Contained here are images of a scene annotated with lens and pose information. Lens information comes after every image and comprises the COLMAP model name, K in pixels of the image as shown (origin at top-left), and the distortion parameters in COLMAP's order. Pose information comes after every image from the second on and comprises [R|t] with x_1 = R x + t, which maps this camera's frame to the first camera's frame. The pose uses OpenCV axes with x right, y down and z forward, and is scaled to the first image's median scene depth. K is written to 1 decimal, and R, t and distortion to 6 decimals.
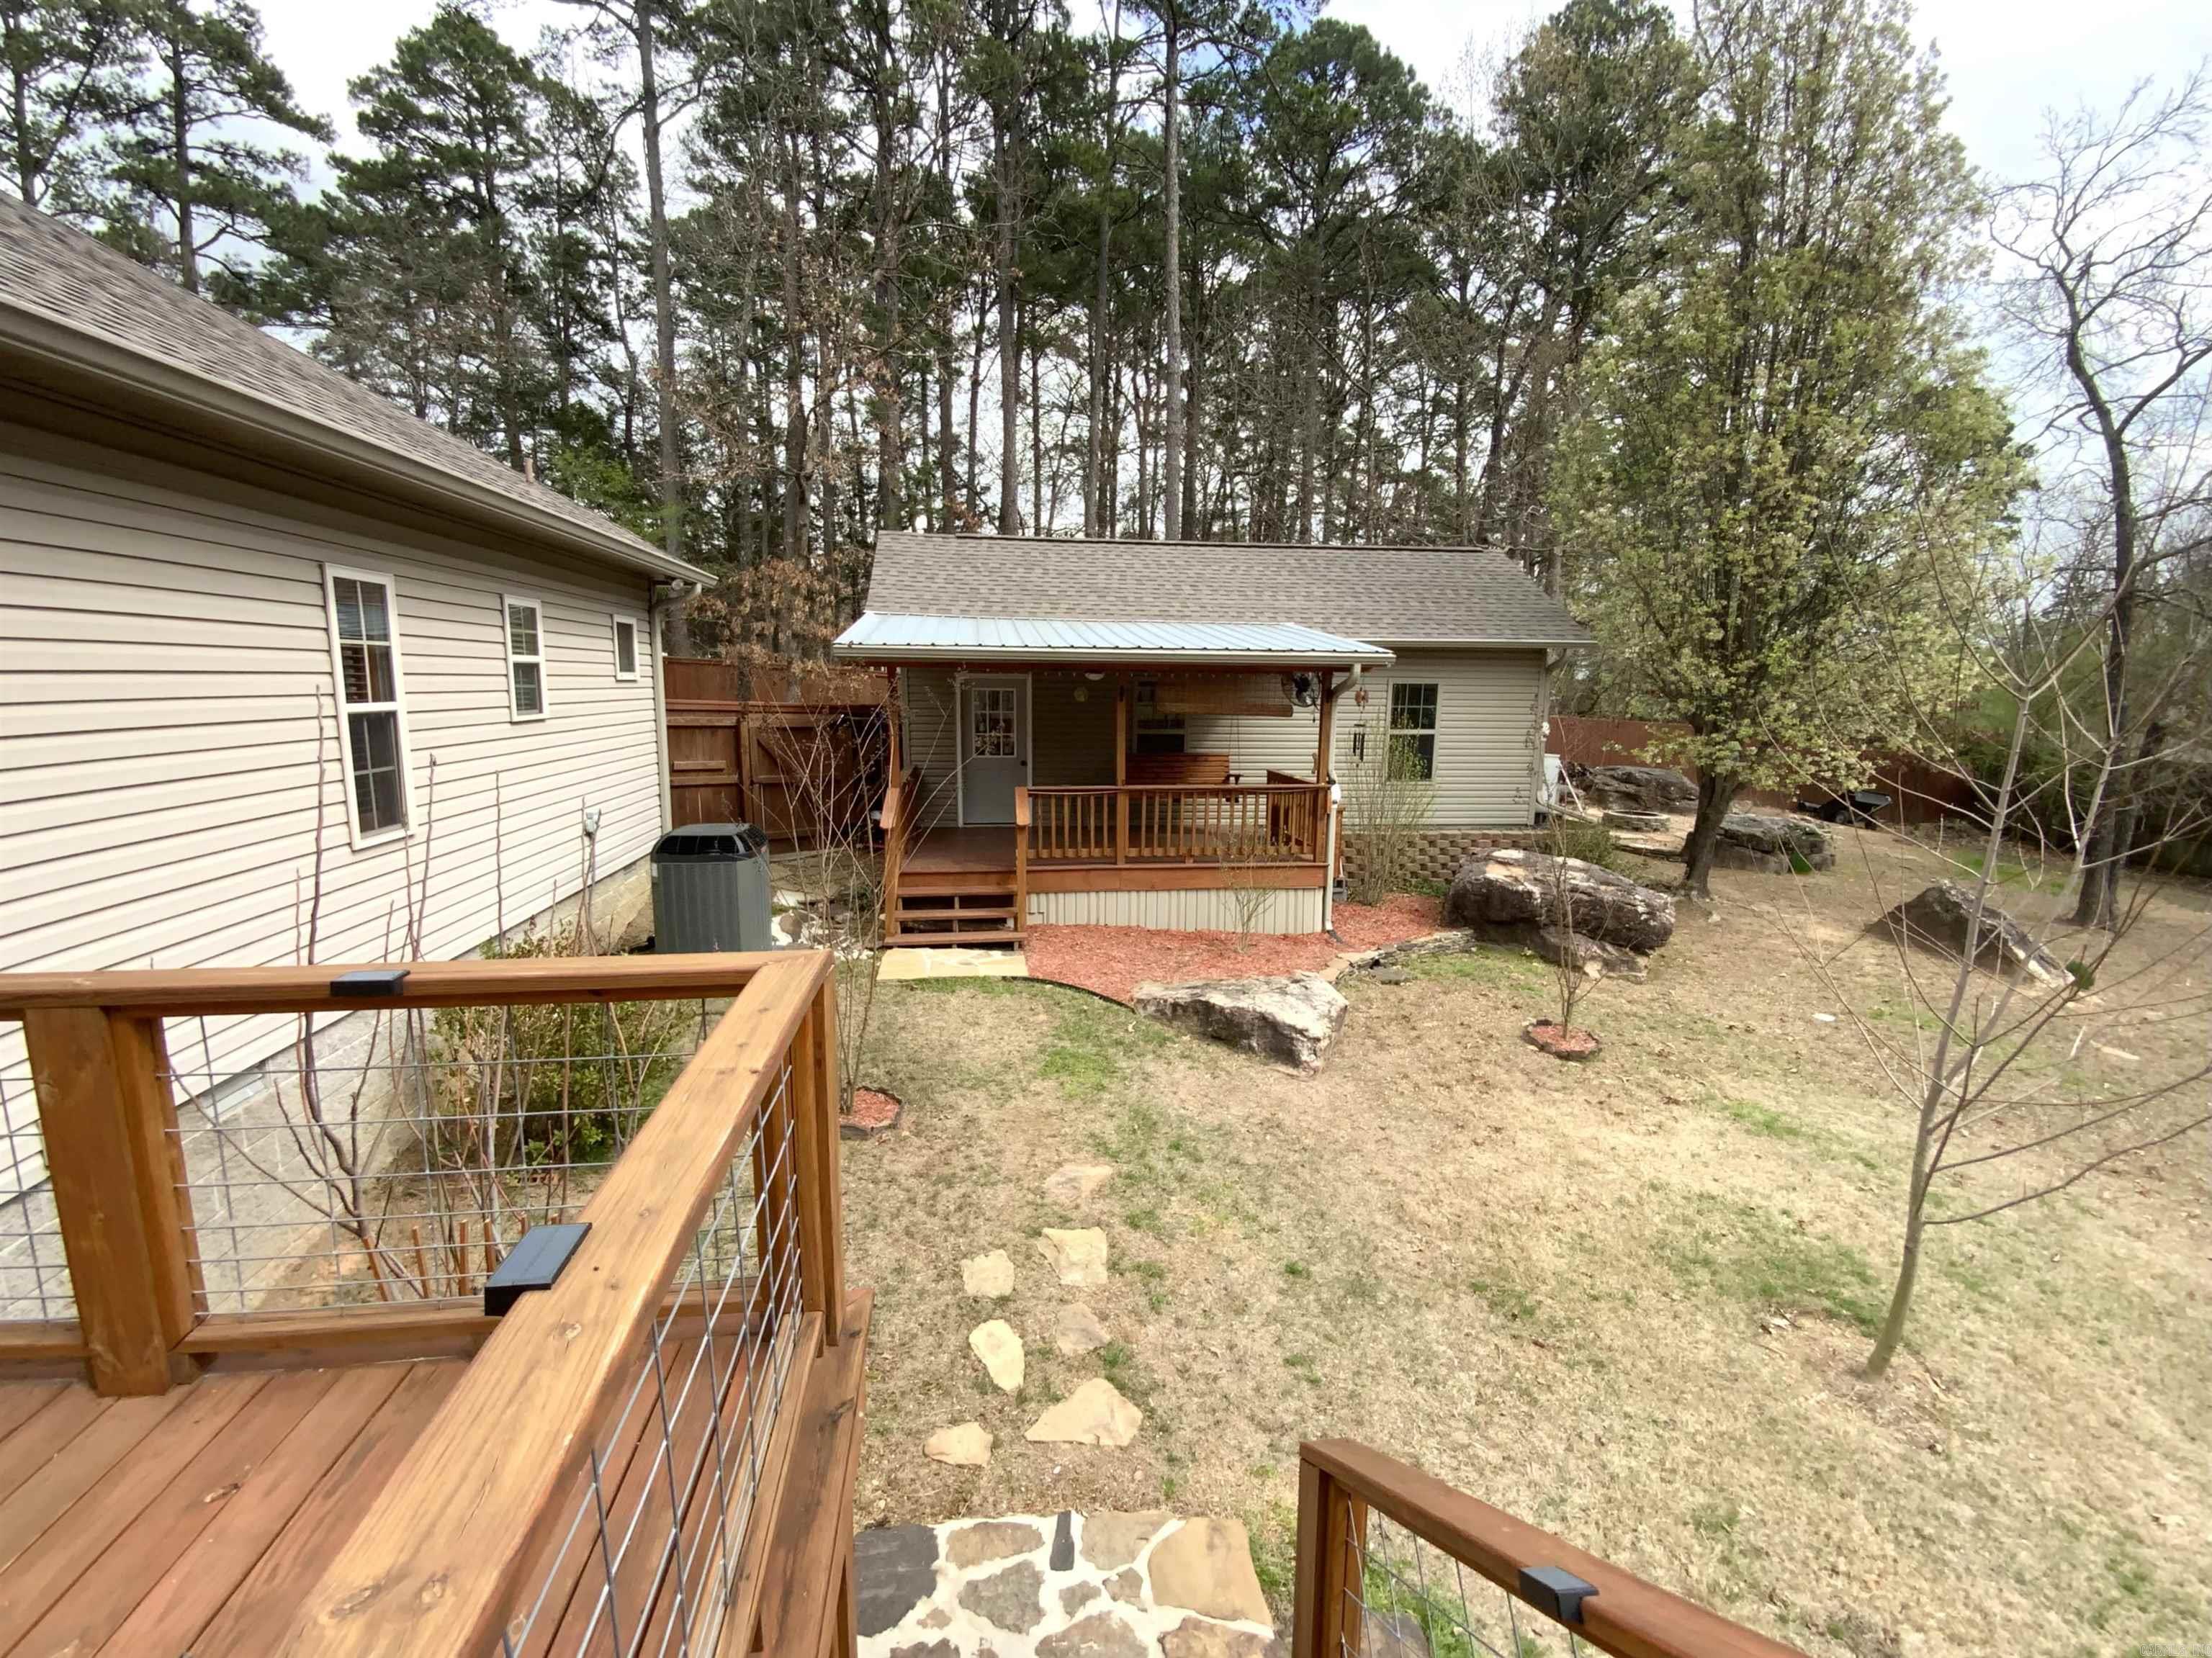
lens RADIAL K [[922.1, 0, 1091.7], [0, 922.1, 824.5], [0, 0, 1]] dist [0.015468, -0.014288]
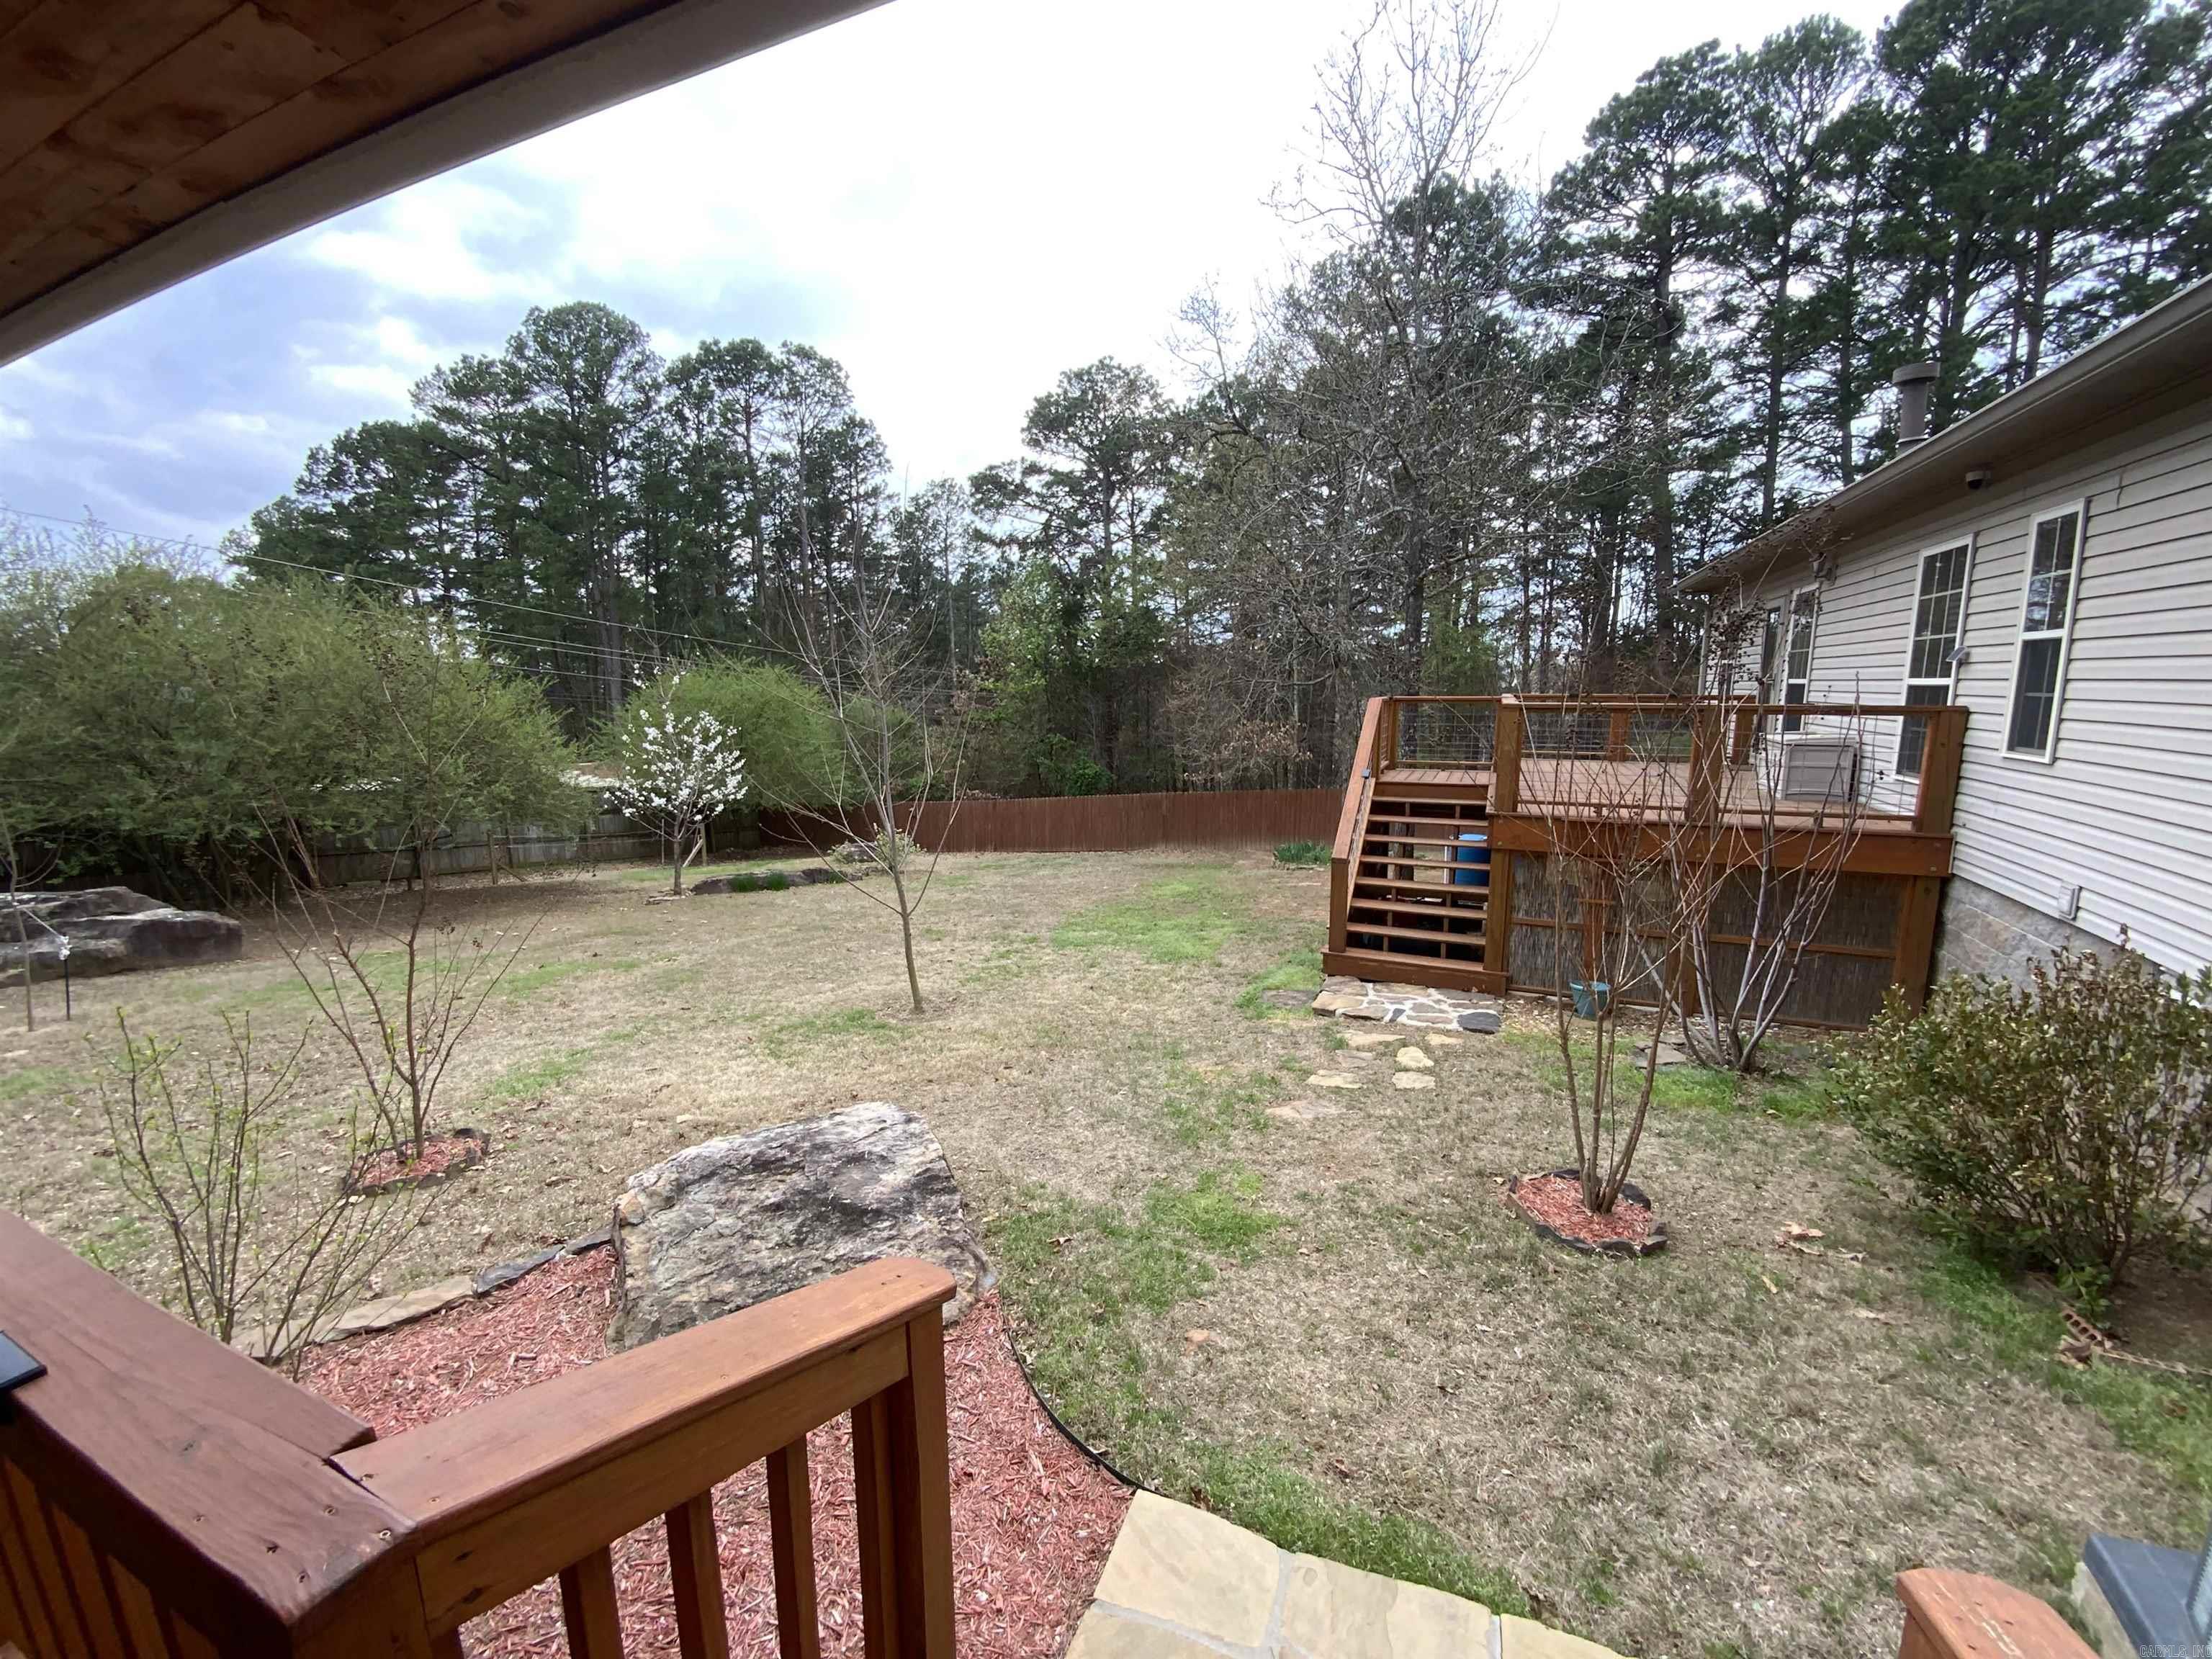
lens RADIAL K [[922.2, 0, 1091.7], [0, 922.2, 825.0], [0, 0, 1]] dist [0.015468, -0.014288]
pose [[-0.855616, -0.095838, 0.508661, -0.411866], [0.078879, 0.947090, 0.311125, -0.343780], [-0.511566, 0.306326, -0.802786, 2.540128]]
